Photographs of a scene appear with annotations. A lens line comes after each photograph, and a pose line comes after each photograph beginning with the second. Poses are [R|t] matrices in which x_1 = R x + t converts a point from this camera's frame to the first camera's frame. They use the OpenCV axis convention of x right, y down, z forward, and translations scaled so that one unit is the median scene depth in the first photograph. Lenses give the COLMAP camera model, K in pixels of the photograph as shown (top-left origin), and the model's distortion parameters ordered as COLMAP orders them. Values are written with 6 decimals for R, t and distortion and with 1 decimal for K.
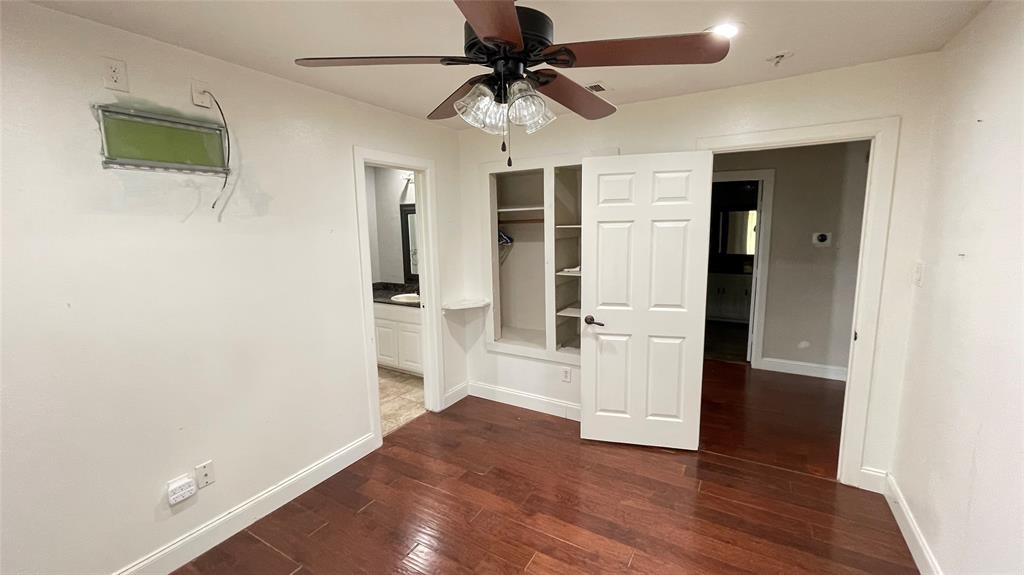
lens RADIAL K [[414.5, 0, 509.9], [0, 414.5, 282.5], [0, 0, 1]] dist [0.001797, 0.000023]
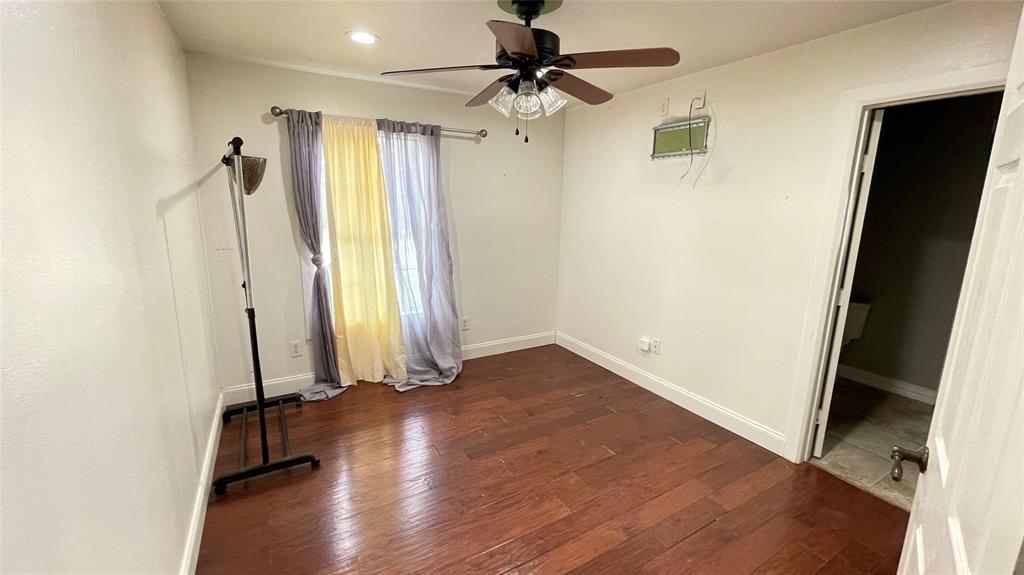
lens RADIAL K [[414.5, 0, 509.9], [0, 414.5, 282.5], [0, 0, 1]] dist [0.001797, 0.000023]
pose [[-0.482803, 0.177714, -0.857508, 0.909267], [-0.132246, 0.953168, 0.271997, -0.145104], [0.865686, 0.244723, -0.436690, 1.173335]]
